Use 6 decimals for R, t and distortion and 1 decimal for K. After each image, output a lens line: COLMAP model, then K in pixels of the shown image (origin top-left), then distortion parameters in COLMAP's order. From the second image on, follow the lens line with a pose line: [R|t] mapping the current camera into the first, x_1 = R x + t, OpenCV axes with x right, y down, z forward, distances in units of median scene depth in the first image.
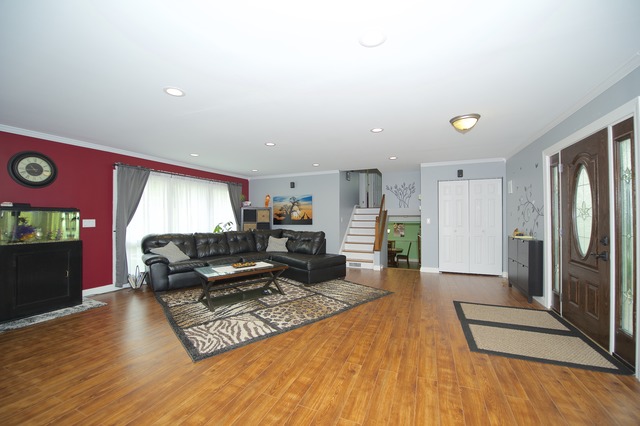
lens RADIAL K [[257.0, 0, 320.0], [0, 257.0, 213.0], [0, 0, 1]] dist [-0.000261, -0.000078]
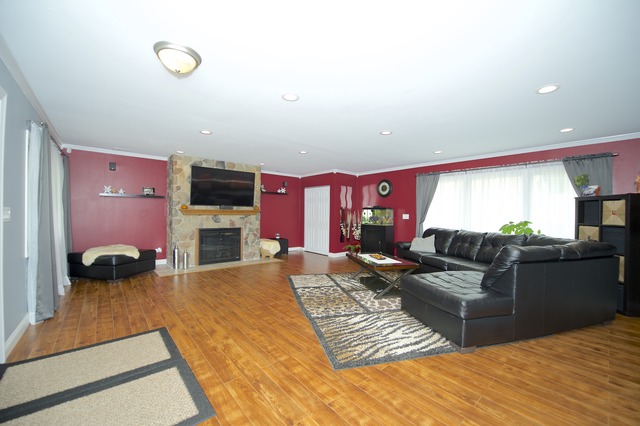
lens RADIAL K [[257.0, 0, 320.0], [0, 257.0, 213.0], [0, 0, 1]] dist [-0.000261, -0.000078]
pose [[-0.453647, -0.001681, -0.891180, 0.899879], [0.000188, 0.999998, -0.001982, 0.025638], [0.891181, -0.001067, -0.453646, 1.484285]]
